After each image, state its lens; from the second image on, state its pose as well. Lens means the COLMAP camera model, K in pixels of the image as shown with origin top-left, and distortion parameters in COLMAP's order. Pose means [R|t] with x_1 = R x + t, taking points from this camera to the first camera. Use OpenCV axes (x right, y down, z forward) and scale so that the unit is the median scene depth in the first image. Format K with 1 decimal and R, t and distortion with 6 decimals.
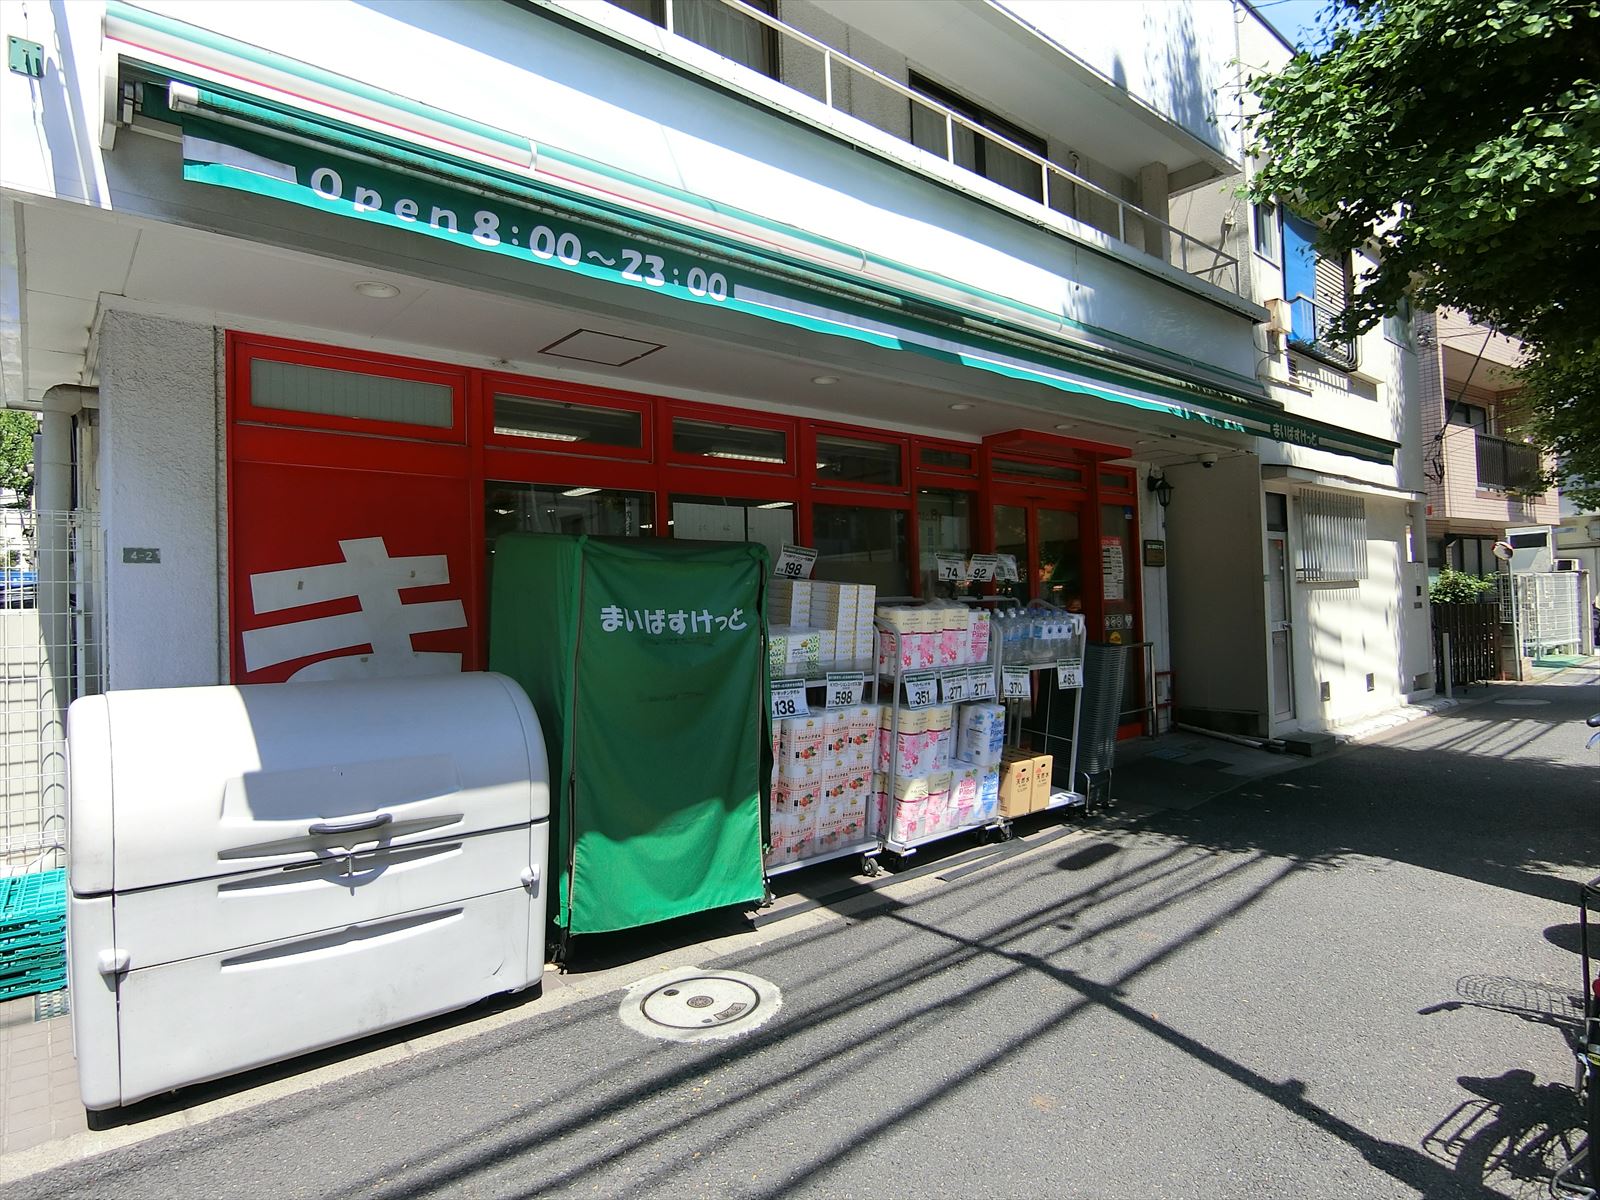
lens RADIAL K [[882.3, 0, 801.6], [0, 882.3, 597.5], [0, 0, 1]] dist [0.000319, 0.000036]
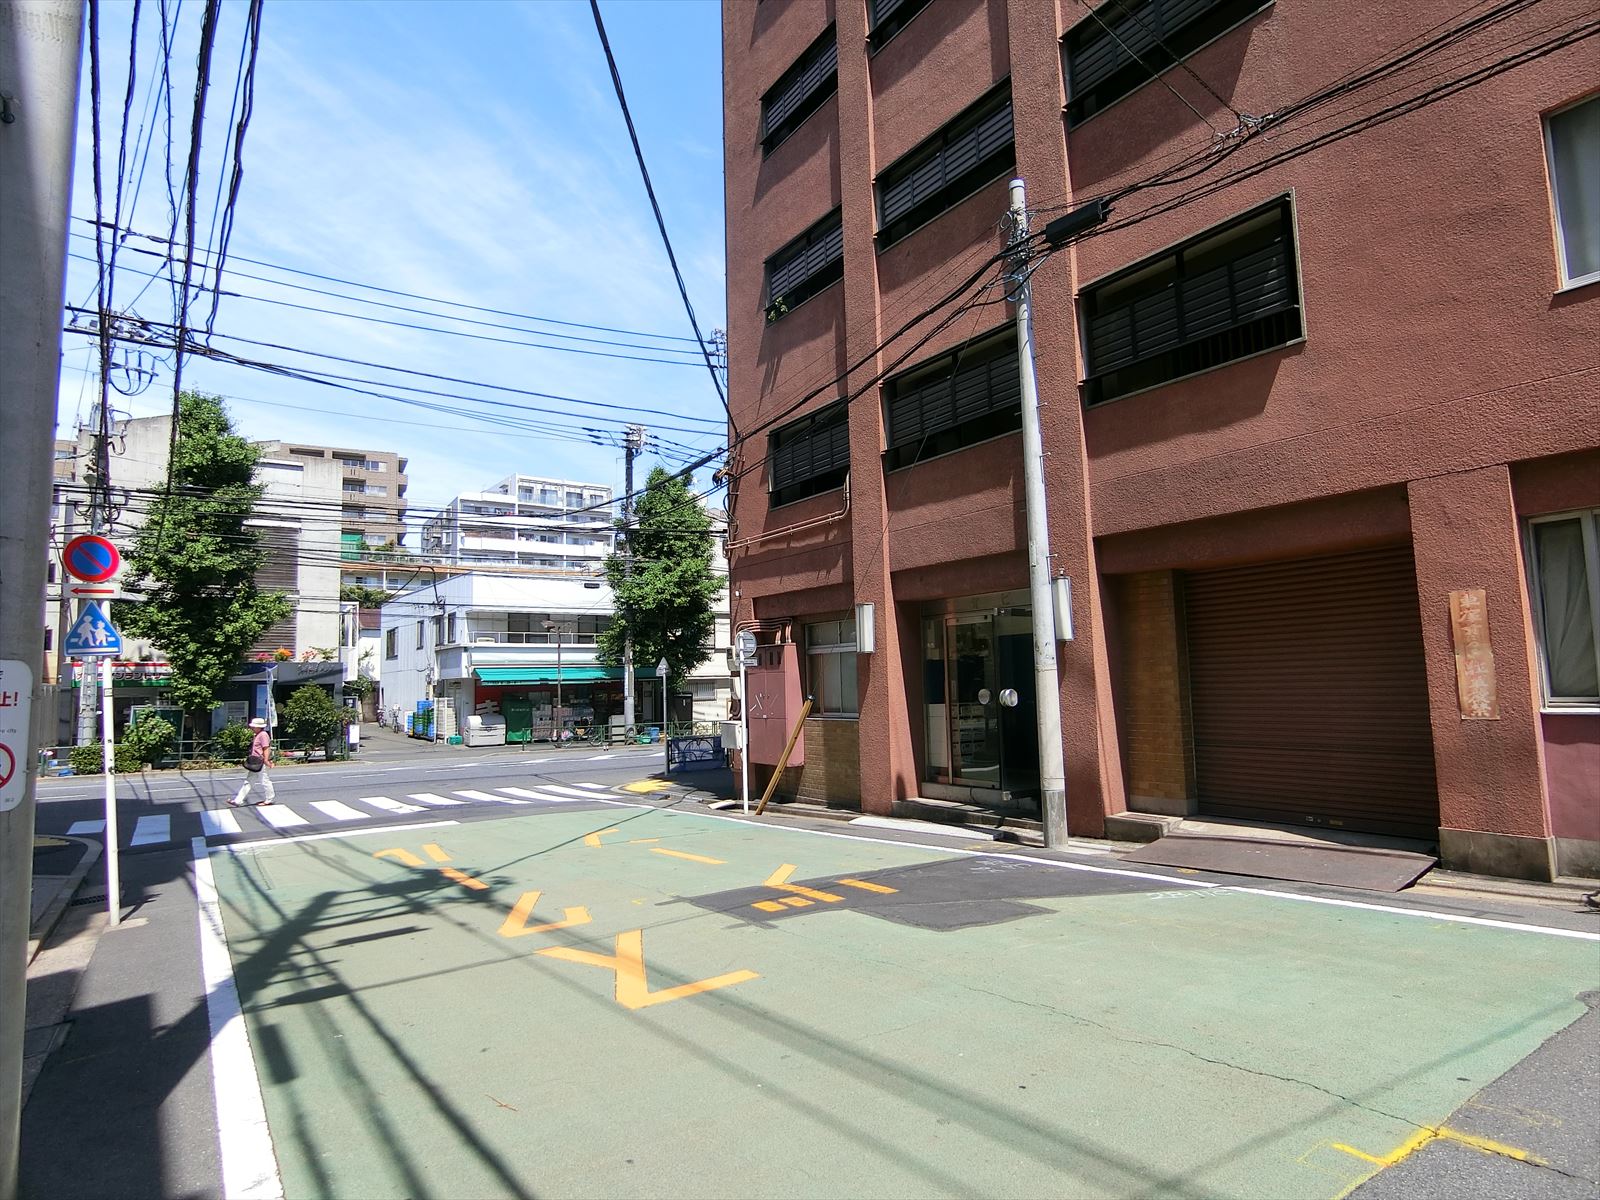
lens RADIAL K [[882.3, 0, 799.5], [0, 882.3, 602.6], [0, 0, 1]] dist [0.000319, 0.000036]
pose [[0.998750, -0.008582, -0.049236, 3.228147], [0.004141, 0.995969, -0.089598, -0.247272], [0.049807, 0.089282, 0.994760, -8.122015]]
